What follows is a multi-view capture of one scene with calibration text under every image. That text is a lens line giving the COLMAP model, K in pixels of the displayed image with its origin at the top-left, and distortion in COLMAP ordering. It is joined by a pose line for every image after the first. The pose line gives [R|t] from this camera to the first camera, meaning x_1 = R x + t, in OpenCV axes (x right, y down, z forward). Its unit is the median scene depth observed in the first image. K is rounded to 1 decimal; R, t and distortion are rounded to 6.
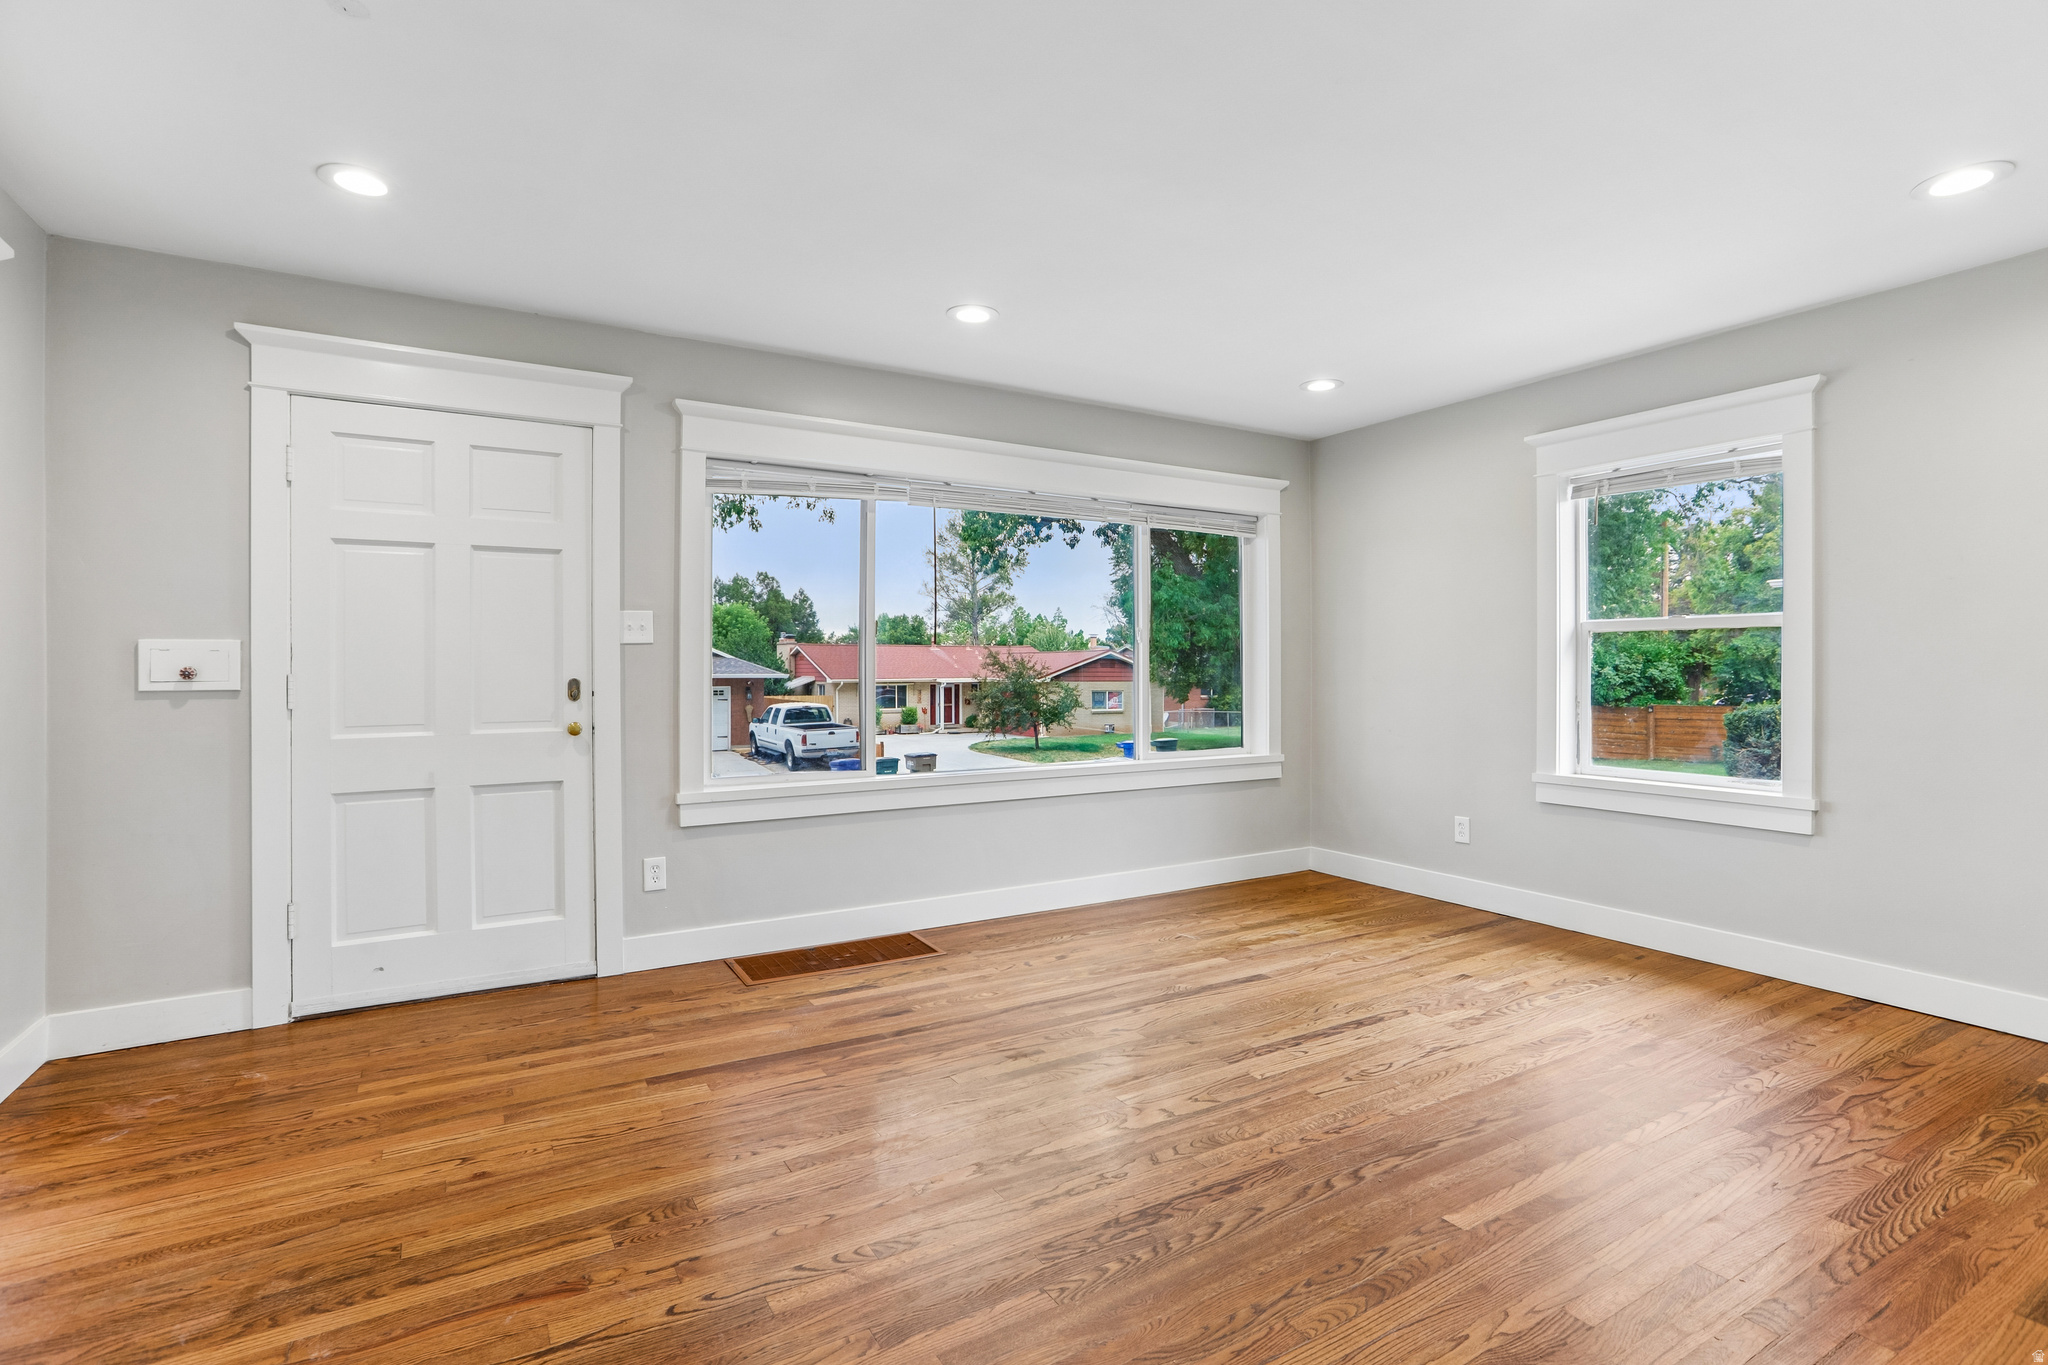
lens RADIAL K [[947.0, 0, 1028.7], [0, 947.0, 671.1], [0, 0, 1]] dist [-0.012694, 0.000635]
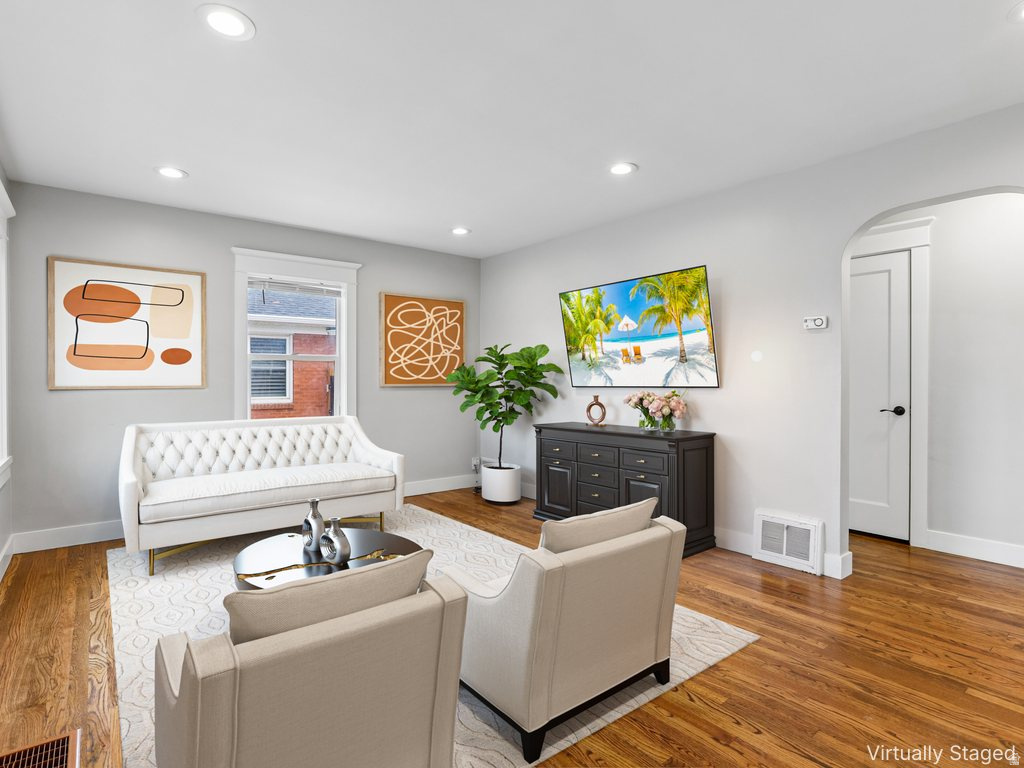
lens RADIAL K [[526.4, 0, 508.0], [0, 526.4, 381.9], [0, 0, 1]] dist [-0.004617, -0.001206]
pose [[-0.148520, 0.007545, 0.988881, -1.225371], [-0.005130, 0.999952, -0.008400, 0.020860], [-0.988896, -0.006320, -0.148474, 1.525474]]
